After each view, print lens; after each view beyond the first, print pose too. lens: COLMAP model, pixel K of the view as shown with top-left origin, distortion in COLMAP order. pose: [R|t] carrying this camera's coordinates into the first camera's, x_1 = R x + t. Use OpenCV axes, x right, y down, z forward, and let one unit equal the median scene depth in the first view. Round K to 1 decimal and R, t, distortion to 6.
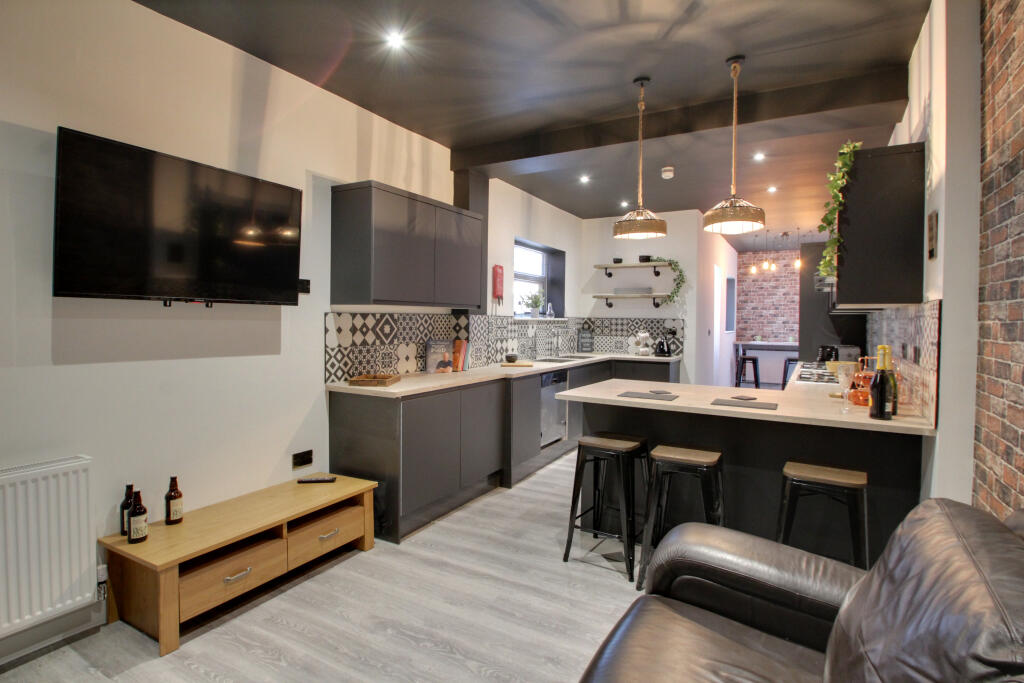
lens RADIAL K [[528.3, 0, 504.0], [0, 528.3, 328.1], [0, 0, 1]] dist [-0.003649, -0.008351]
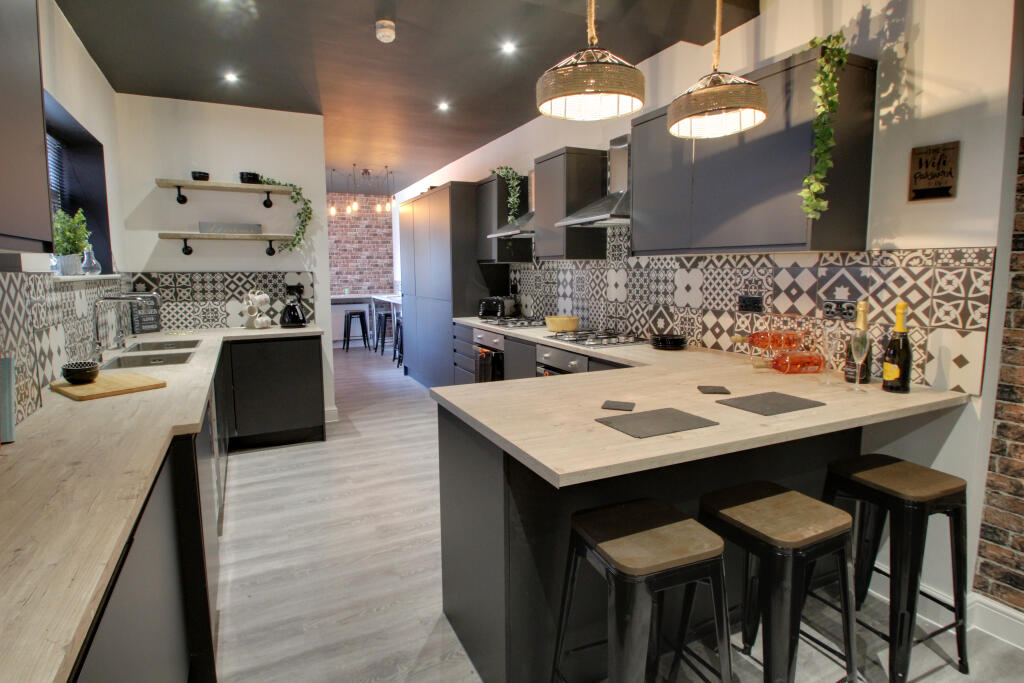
lens RADIAL K [[528.3, 0, 504.0], [0, 528.3, 328.1], [0, 0, 1]] dist [-0.003649, -0.008351]
pose [[0.556355, -0.105385, 0.824235, -0.184550], [0.027401, 0.993712, 0.108559, -0.019666], [-0.830493, -0.037812, 0.555744, 0.650794]]
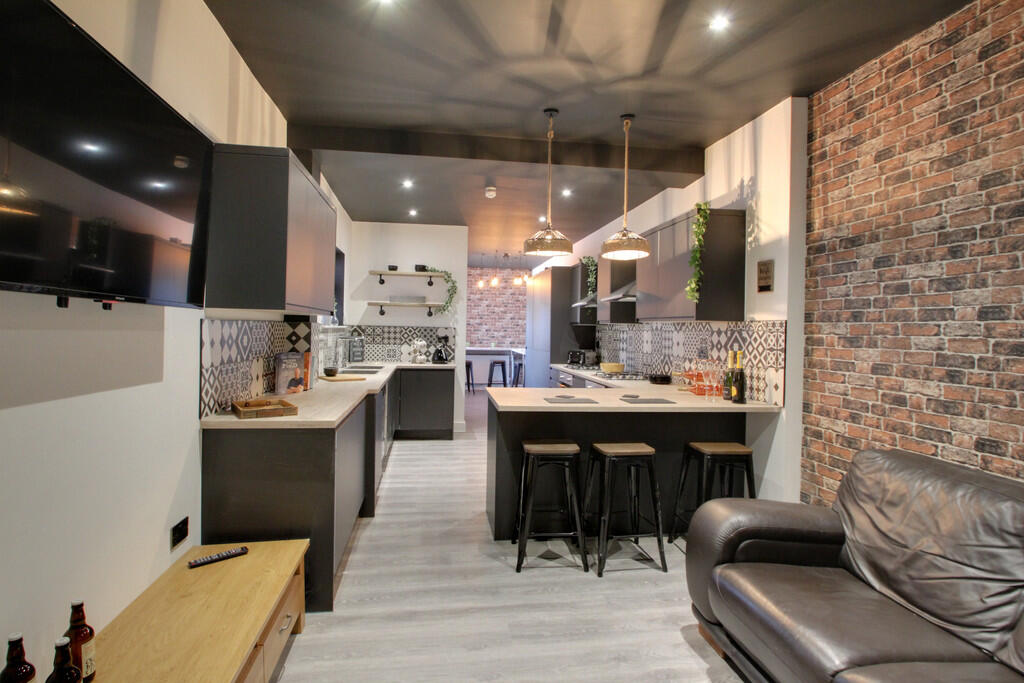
lens RADIAL K [[528.3, 0, 504.0], [0, 528.3, 328.1], [0, 0, 1]] dist [-0.003649, -0.008351]
pose [[0.786268, 0.006492, 0.617851, -0.402181], [0.000313, 0.999940, -0.010906, -0.007849], [-0.617885, 0.008768, 0.786220, 0.171191]]
